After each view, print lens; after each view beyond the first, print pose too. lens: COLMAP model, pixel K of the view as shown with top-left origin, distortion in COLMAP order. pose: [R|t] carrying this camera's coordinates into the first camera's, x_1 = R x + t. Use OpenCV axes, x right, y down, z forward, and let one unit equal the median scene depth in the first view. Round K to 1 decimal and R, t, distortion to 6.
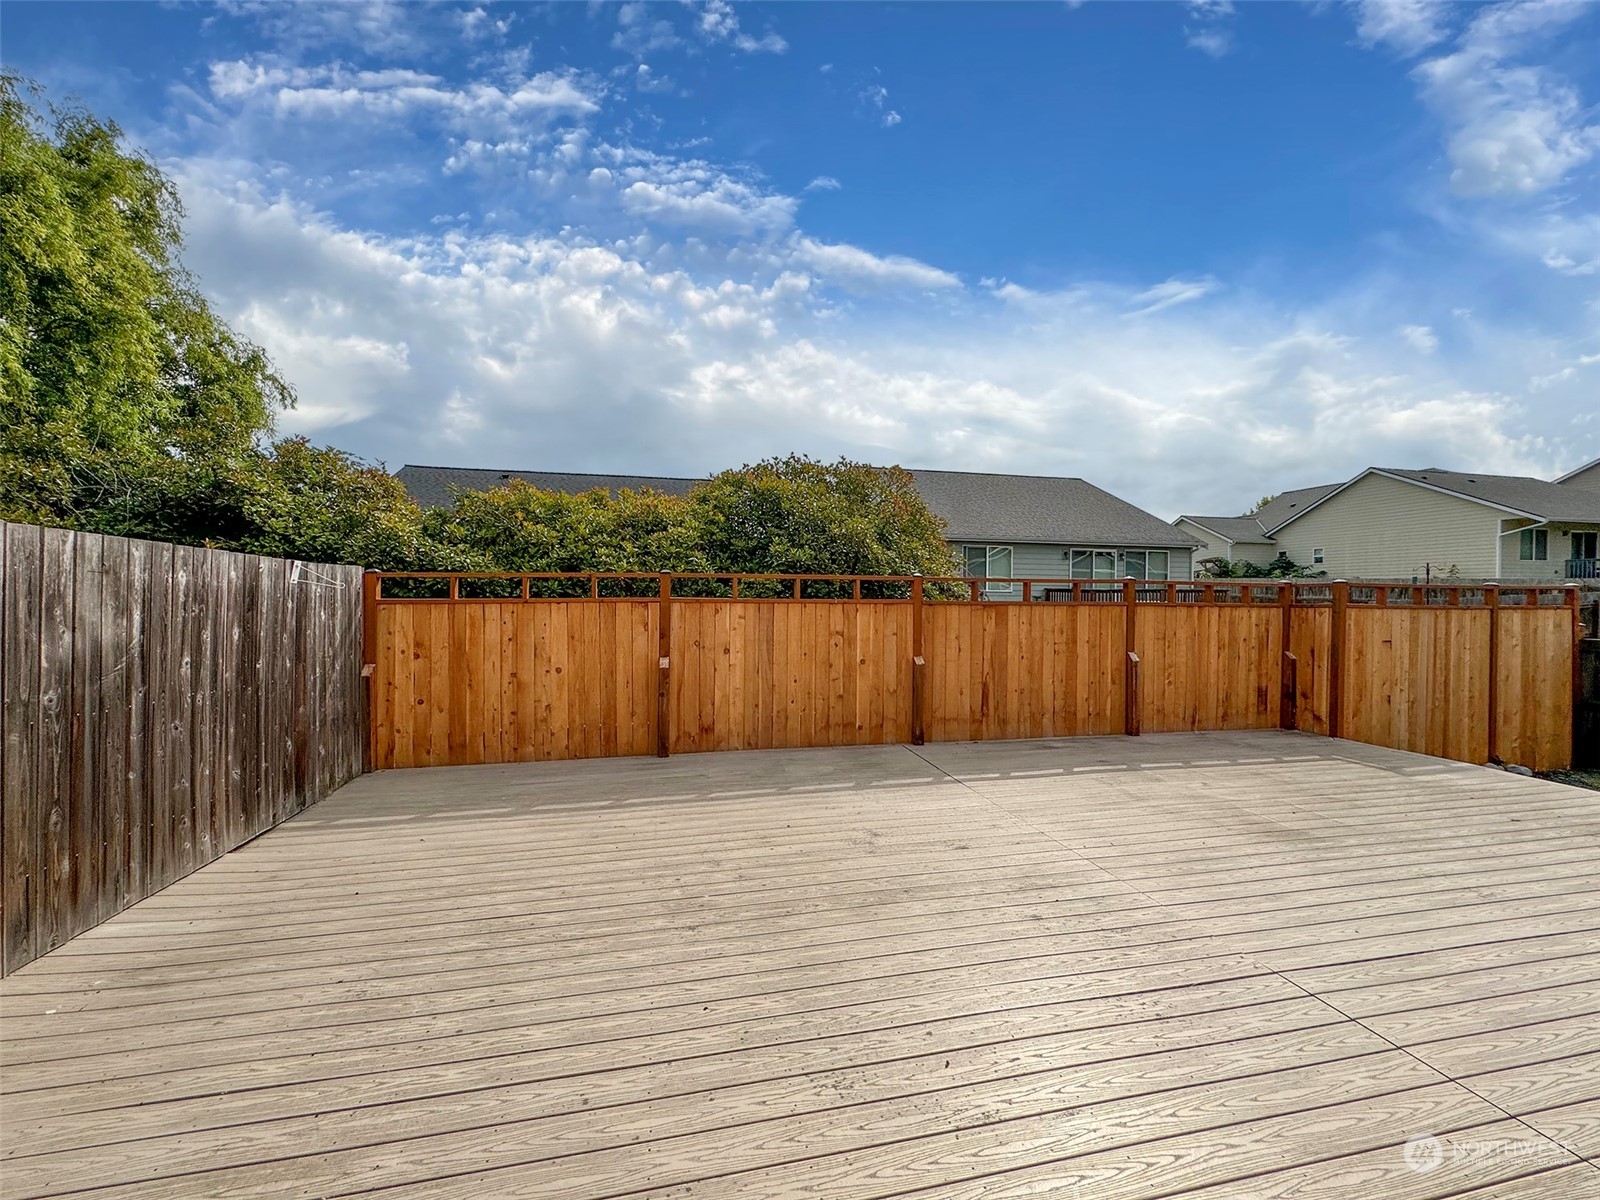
lens RADIAL K [[645.5, 0, 800.5], [0, 645.5, 603.5], [0, 0, 1]] dist [-0.002210, -0.000001]
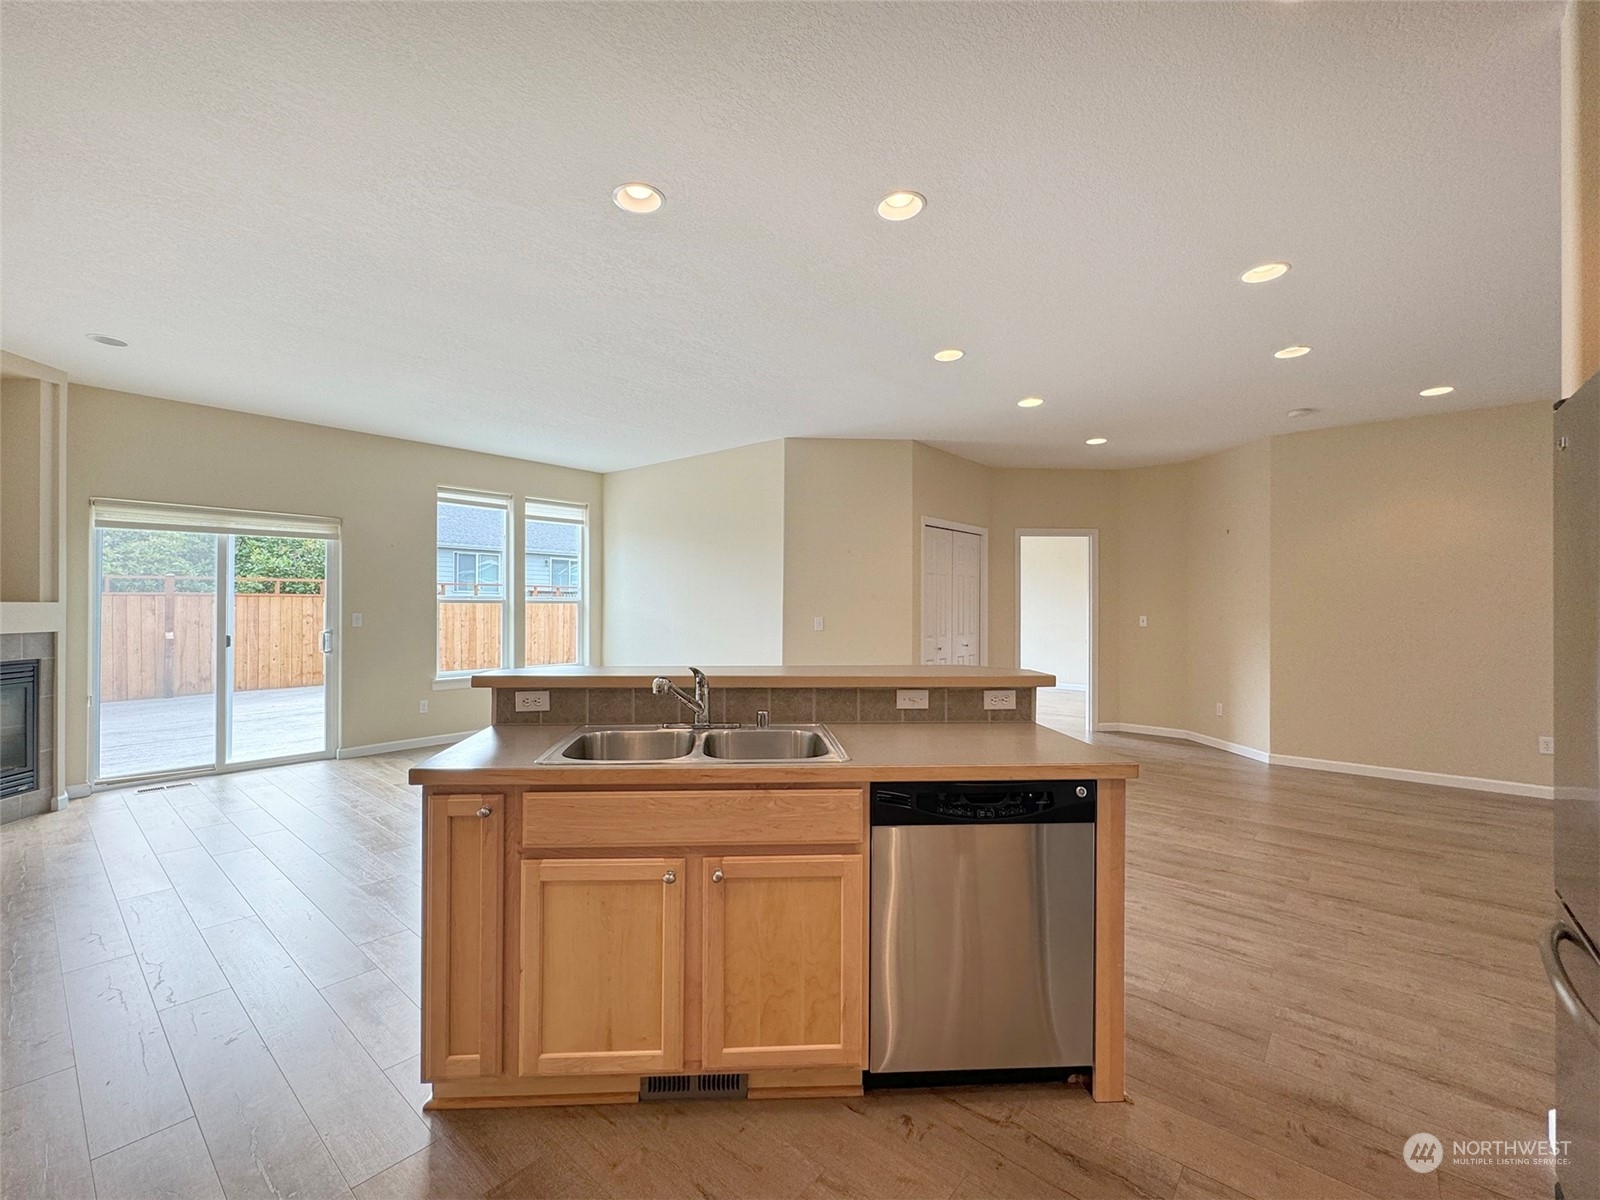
lens RADIAL K [[684.8, 0, 768.1], [0, 684.8, 599.4], [0, 0, 1]] dist [0.000067, 0.000010]
pose [[0.811664, -0.000269, 0.584125, -0.009676], [0.007123, 0.999930, -0.009439, 0.030033], [-0.584081, 0.011822, 0.811609, -1.046276]]
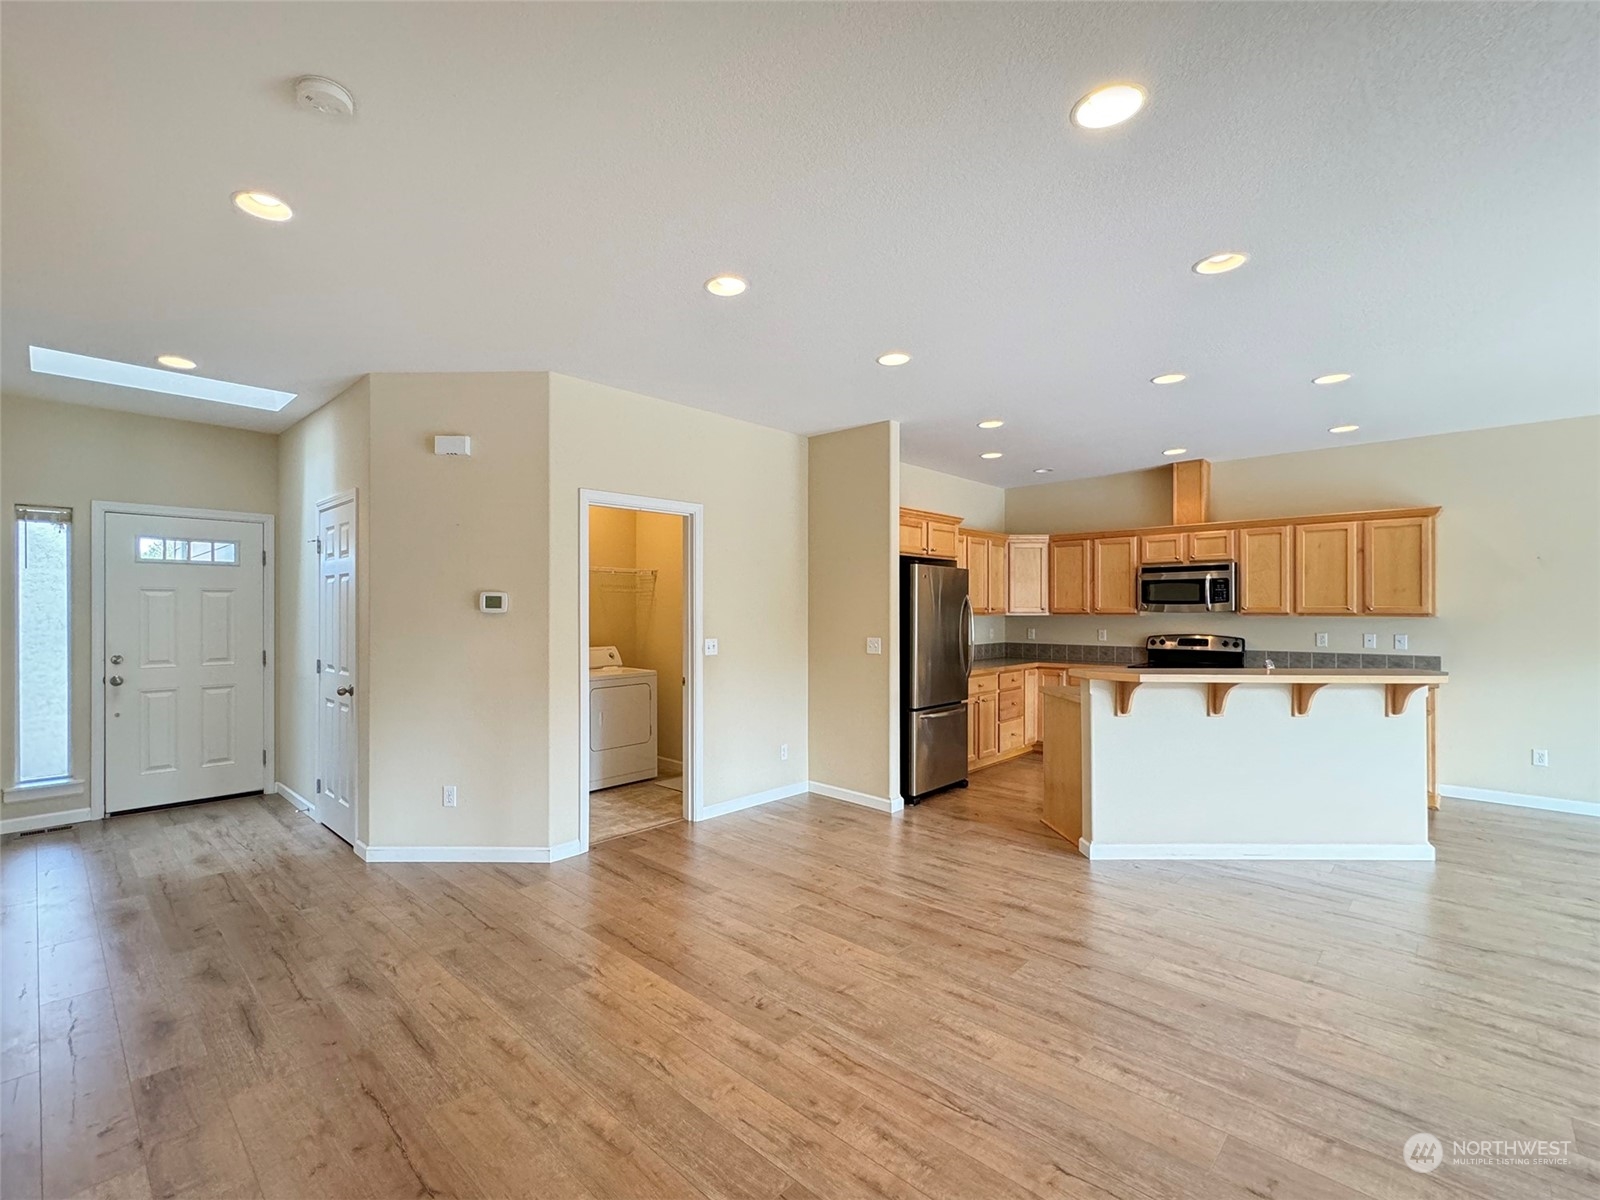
lens RADIAL K [[719.3, 0, 742.7], [0, 719.3, 612.9], [0, 0, 1]] dist [0.000051, -0.000039]
pose [[-0.844125, -0.006753, -0.536103, 0.940586], [-0.012808, 0.999889, 0.007573, 0.017747], [0.535993, 0.013259, -0.844118, -0.439771]]
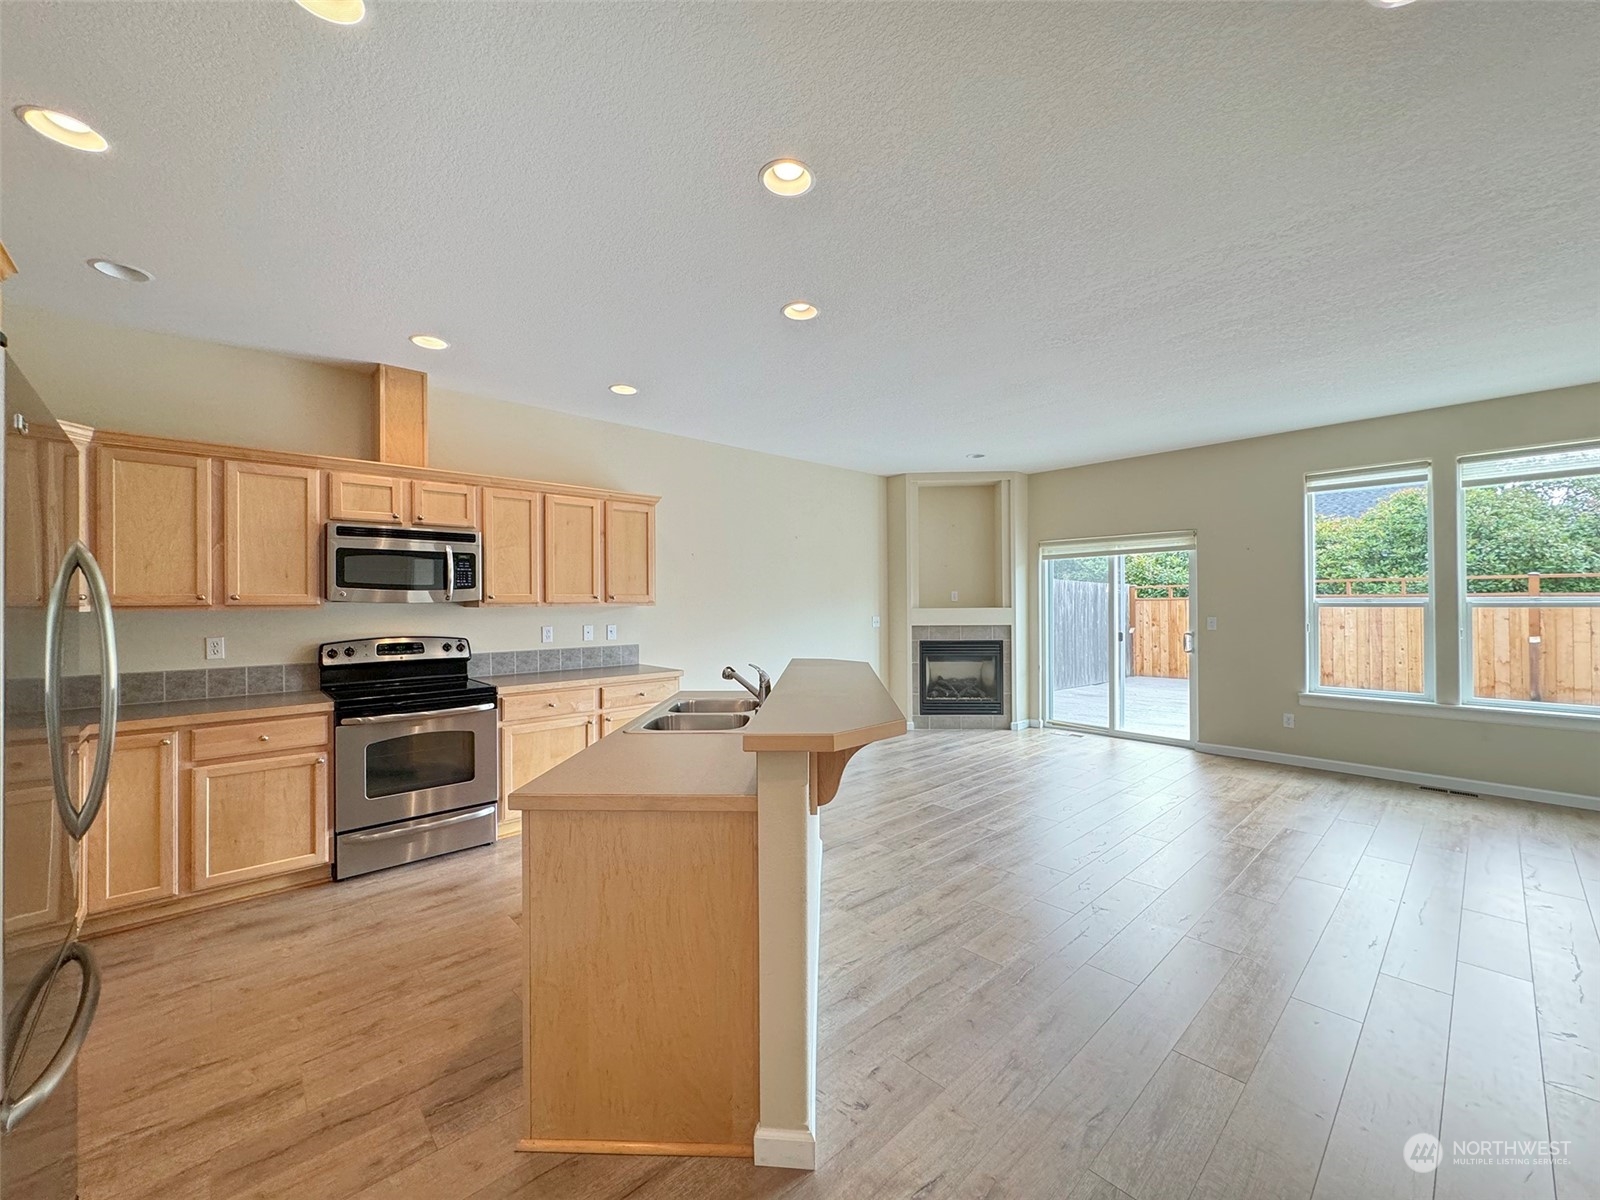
lens RADIAL K [[634.2, 0, 800.0], [0, 634.2, 600.0], [0, 0, 1]] dist [-0.003010, -0.000091]
pose [[0.503401, -0.014510, -0.863931, 0.549808], [0.002945, 0.999882, -0.015077, 0.023622], [0.864048, 0.005045, 0.503384, -0.932465]]
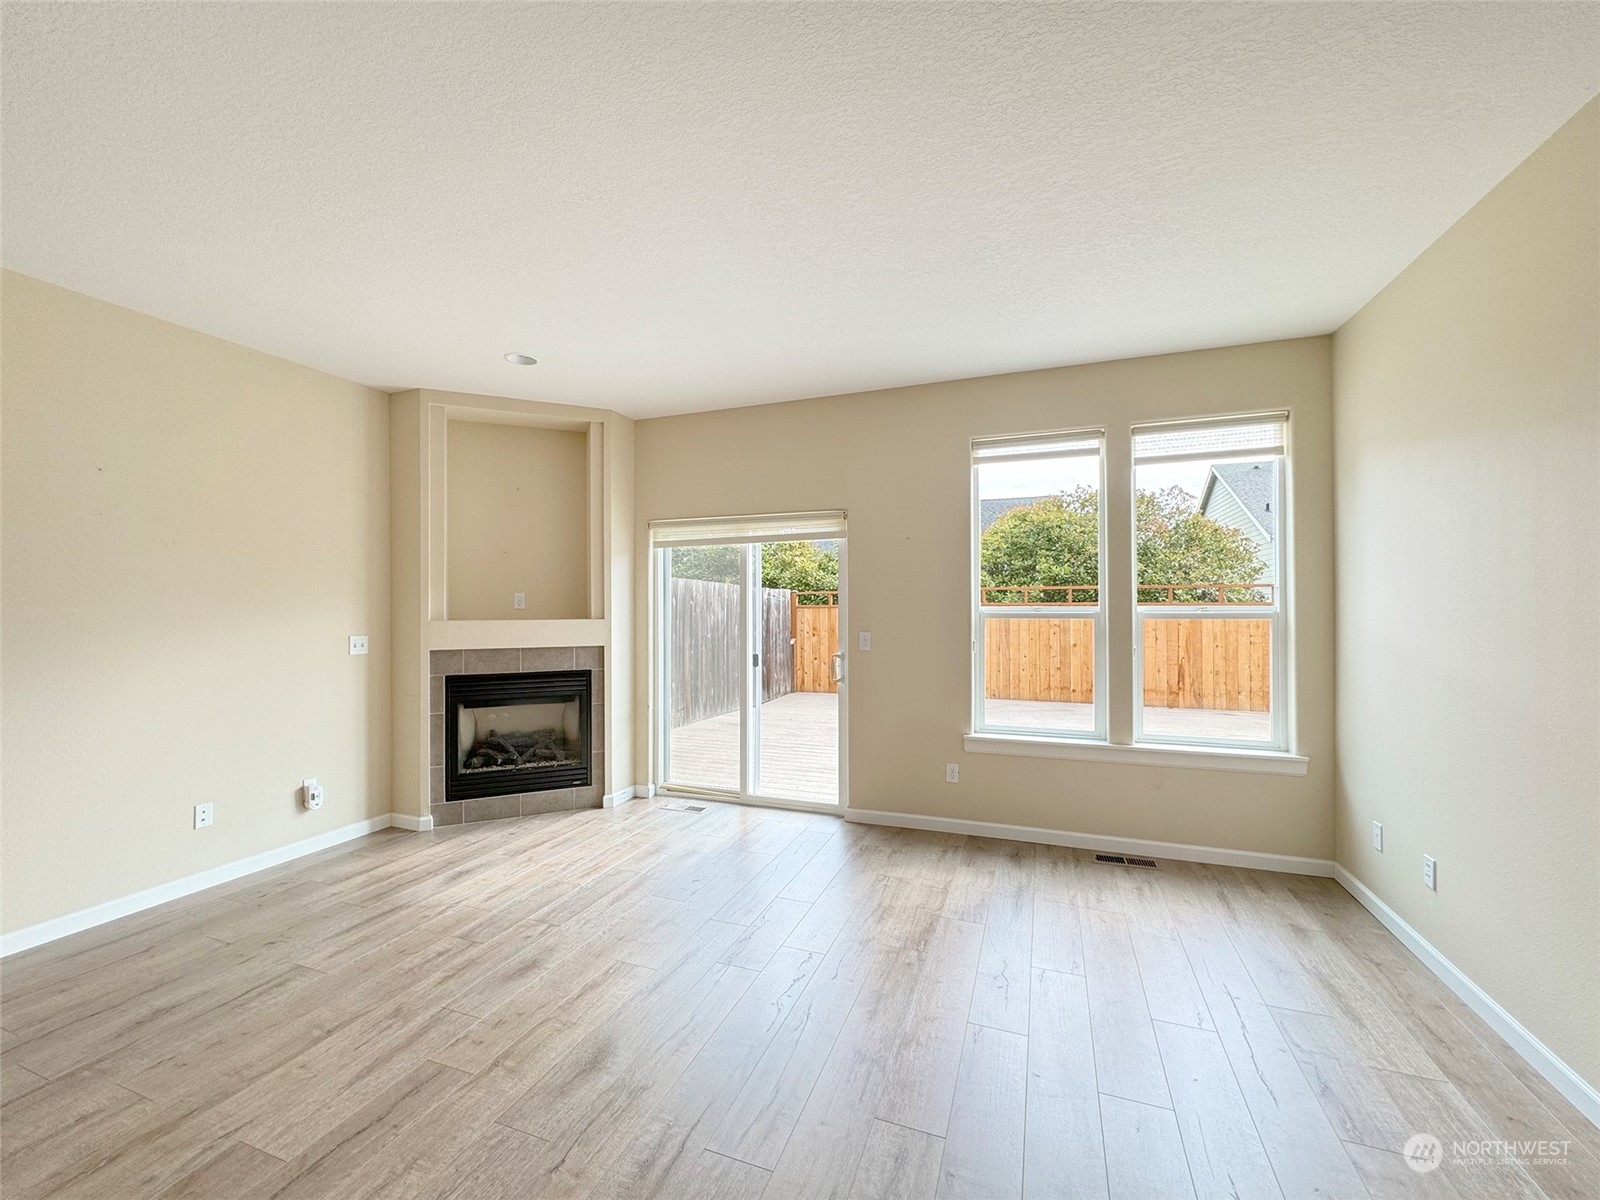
lens RADIAL K [[645.5, 0, 800.5], [0, 645.5, 603.5], [0, 0, 1]] dist [-0.002210, -0.000001]
pose [[0.839510, -0.013852, -0.543167, 0.373026], [0.005188, 0.999834, -0.017479, 0.018104], [0.543319, 0.011856, 0.839442, -0.569911]]
